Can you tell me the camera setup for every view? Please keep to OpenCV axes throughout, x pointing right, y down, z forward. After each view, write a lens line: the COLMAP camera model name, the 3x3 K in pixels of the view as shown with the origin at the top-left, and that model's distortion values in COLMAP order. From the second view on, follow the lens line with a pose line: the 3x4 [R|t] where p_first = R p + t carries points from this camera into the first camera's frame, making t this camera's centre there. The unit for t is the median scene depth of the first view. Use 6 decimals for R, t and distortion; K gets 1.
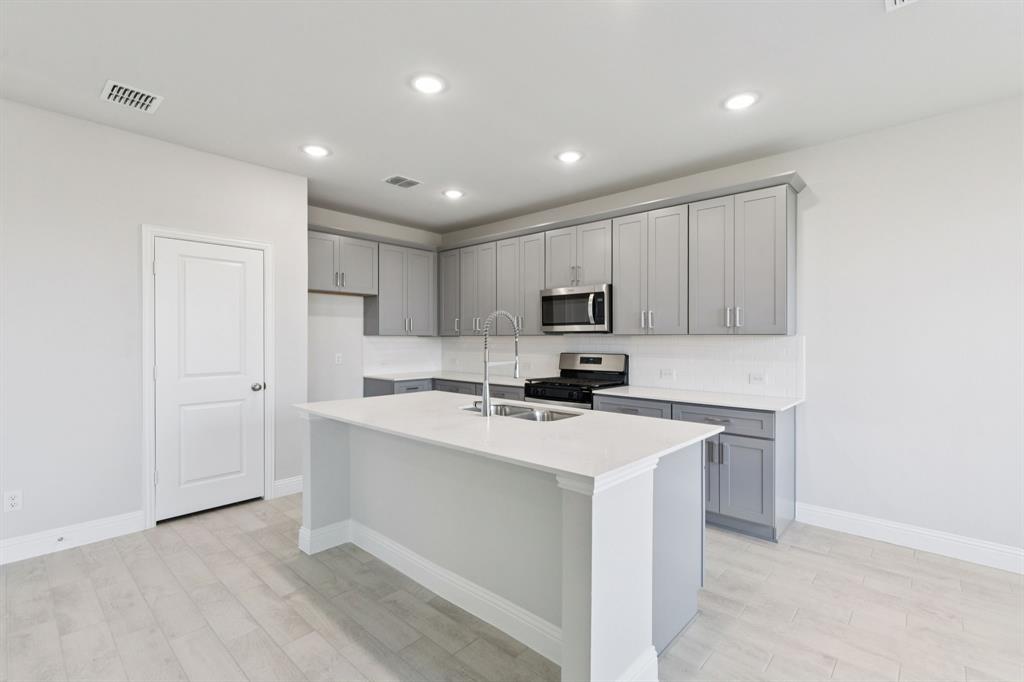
lens RADIAL K [[470.6, 0, 511.9], [0, 470.6, 340.6], [0, 0, 1]] dist [0.016021, 0.000486]
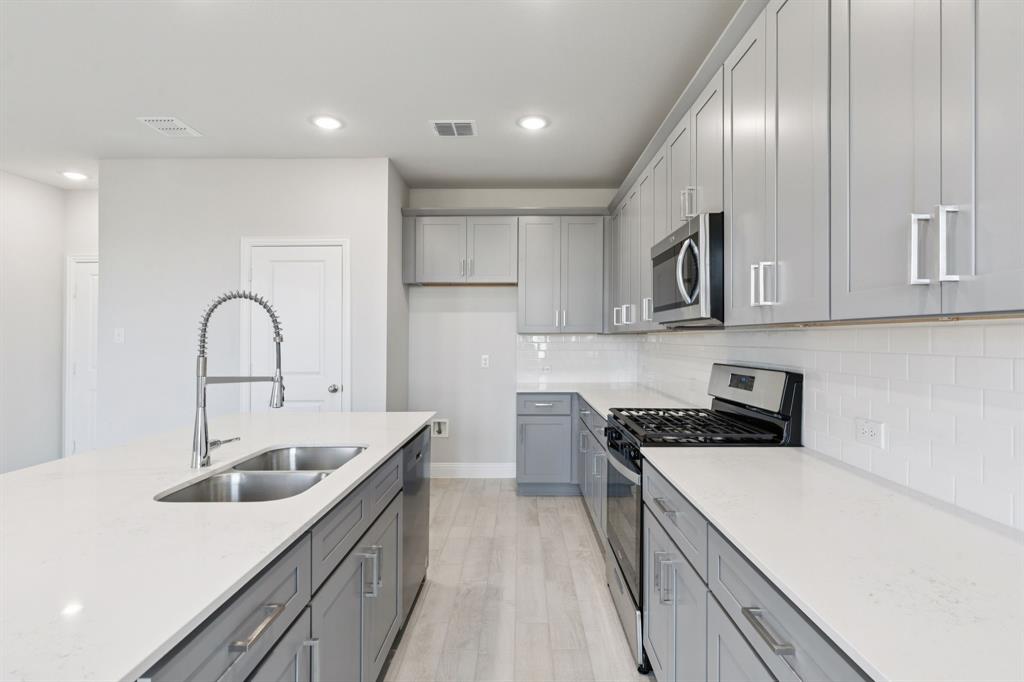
lens RADIAL K [[516.4, 0, 513.5], [0, 516.4, 340.6], [0, 0, 1]] dist [0.003285, 0.000071]
pose [[0.669564, -0.000831, -0.742754, 0.422140], [0.001949, 0.999998, 0.000639, 0.000238], [0.742752, -0.001876, 0.669564, 0.495467]]
